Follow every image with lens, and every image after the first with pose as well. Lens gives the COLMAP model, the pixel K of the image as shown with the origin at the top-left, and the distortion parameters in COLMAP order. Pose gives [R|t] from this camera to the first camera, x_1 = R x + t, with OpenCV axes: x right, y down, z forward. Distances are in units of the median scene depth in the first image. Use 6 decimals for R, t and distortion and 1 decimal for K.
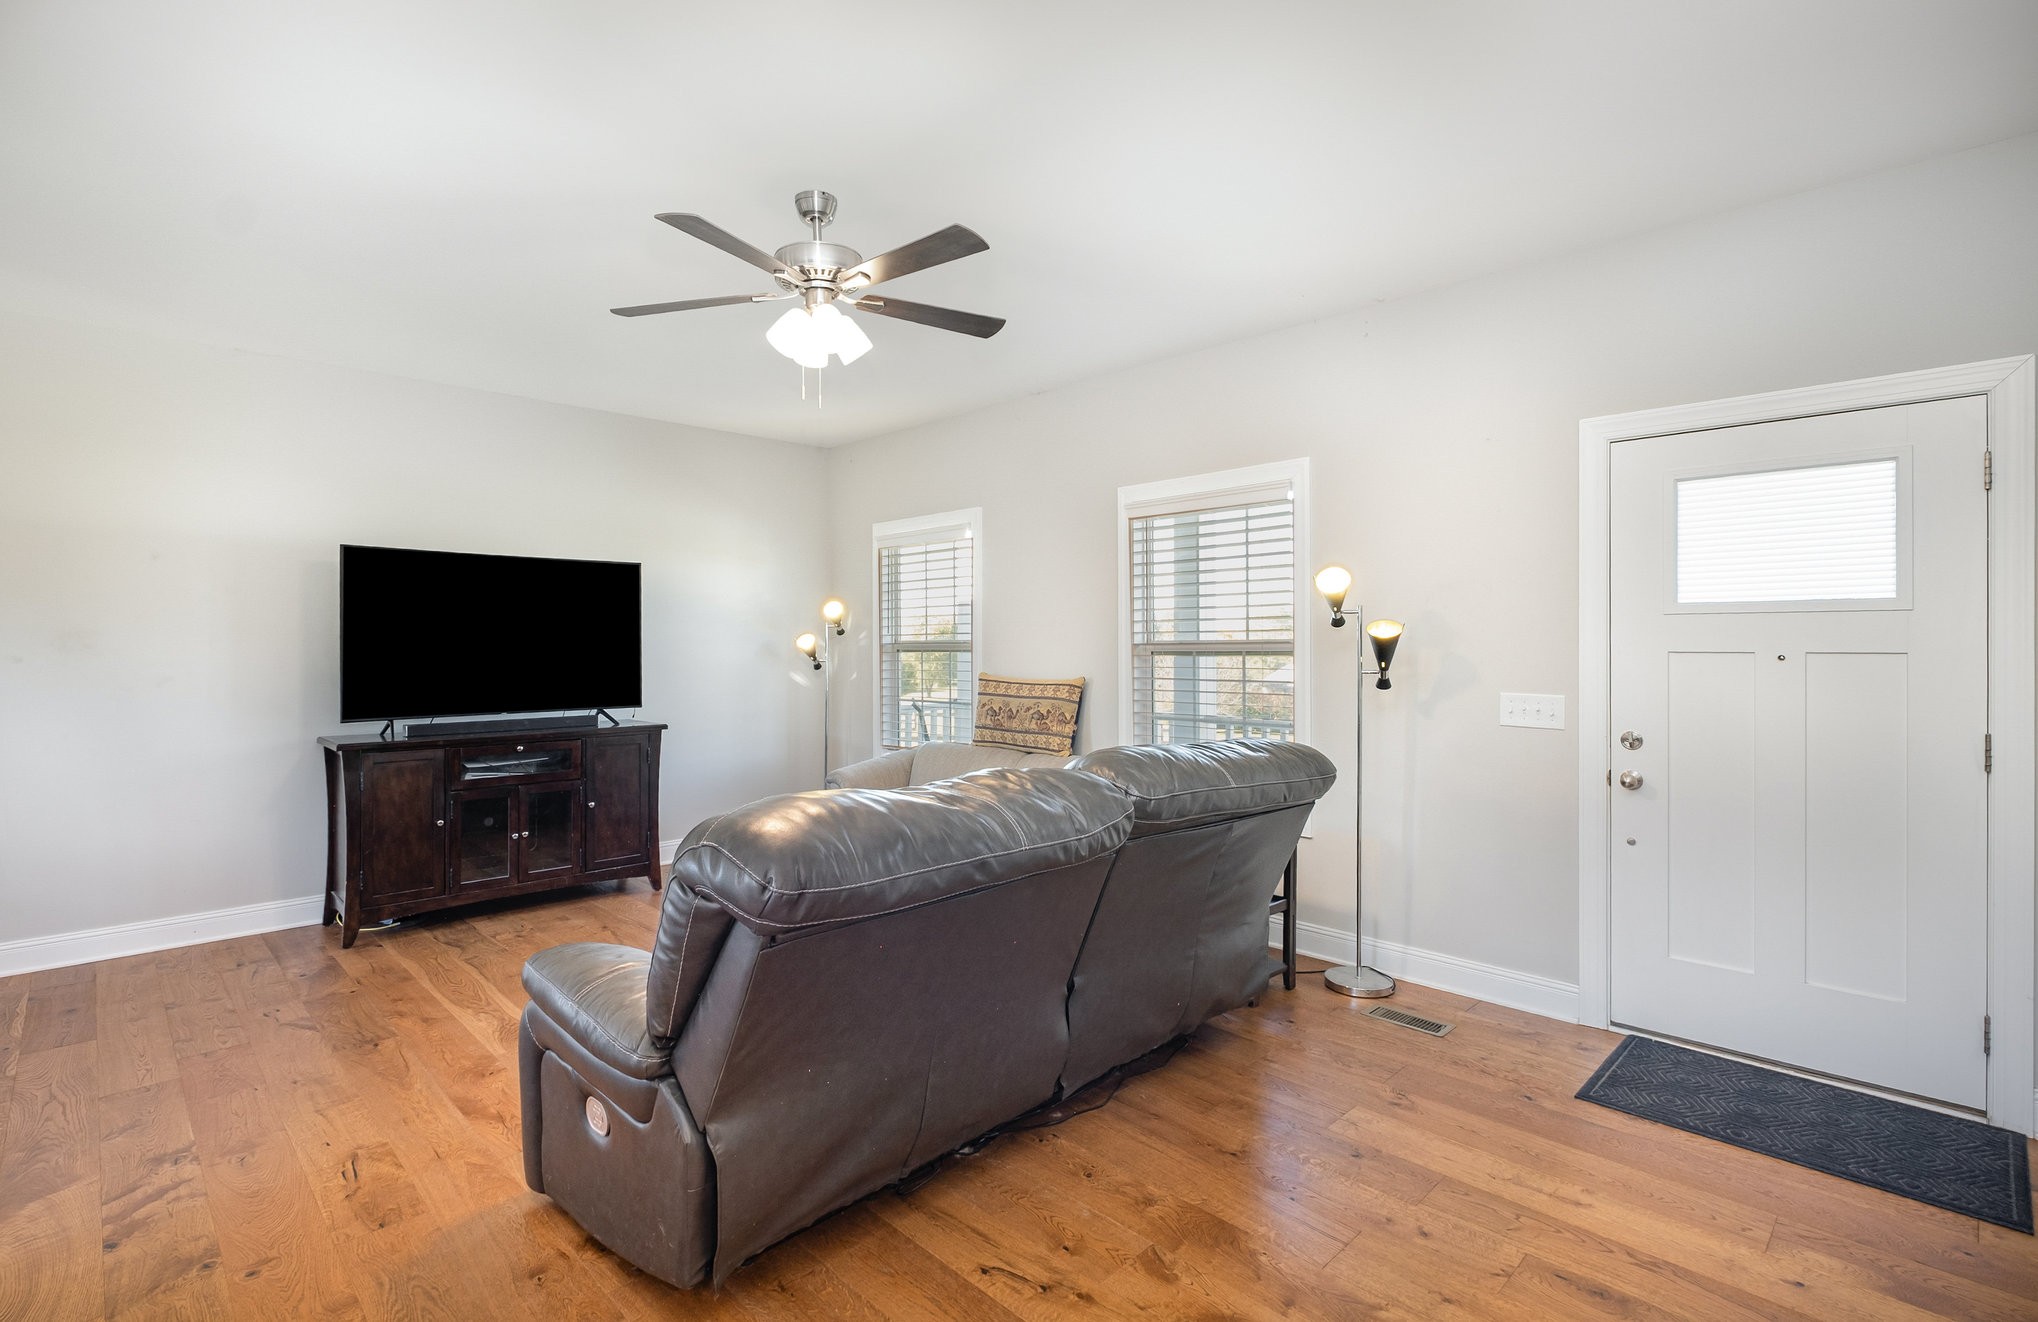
lens RADIAL K [[961.7, 0, 1009.2], [0, 961.7, 654.1], [0, 0, 1]] dist [0.001423, 0.000120]
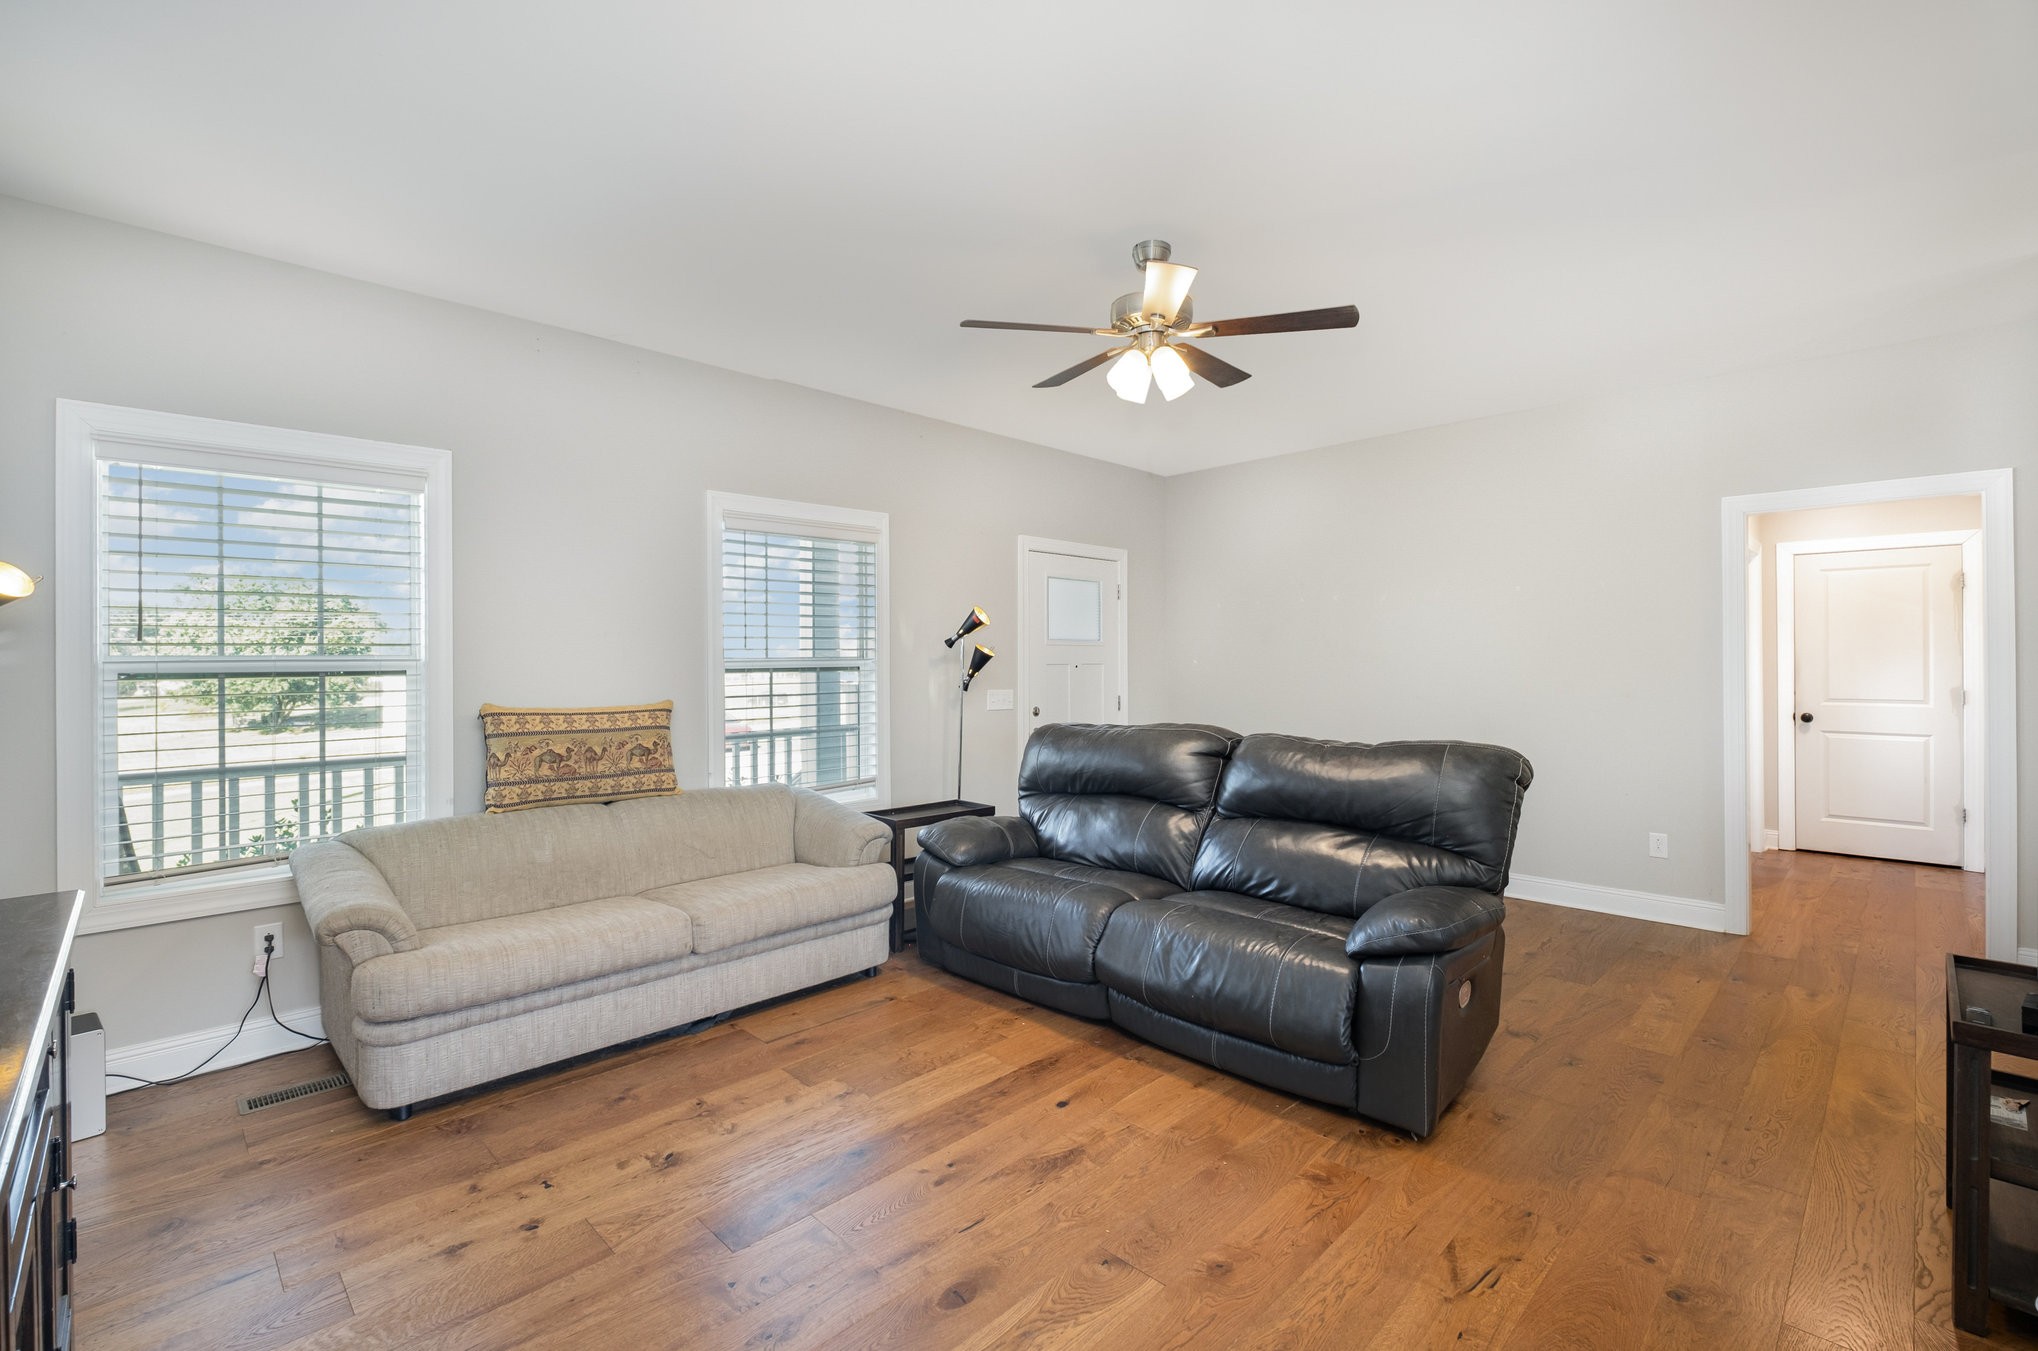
lens RADIAL K [[910.6, 0, 1008.4], [0, 910.6, 666.1], [0, 0, 1]] dist [0.002548, -0.000601]
pose [[-0.010669, -0.004357, 0.999934, -0.773720], [0.015363, 0.999872, 0.004520, -0.005387], [-0.999825, 0.015410, -0.010600, 0.742956]]
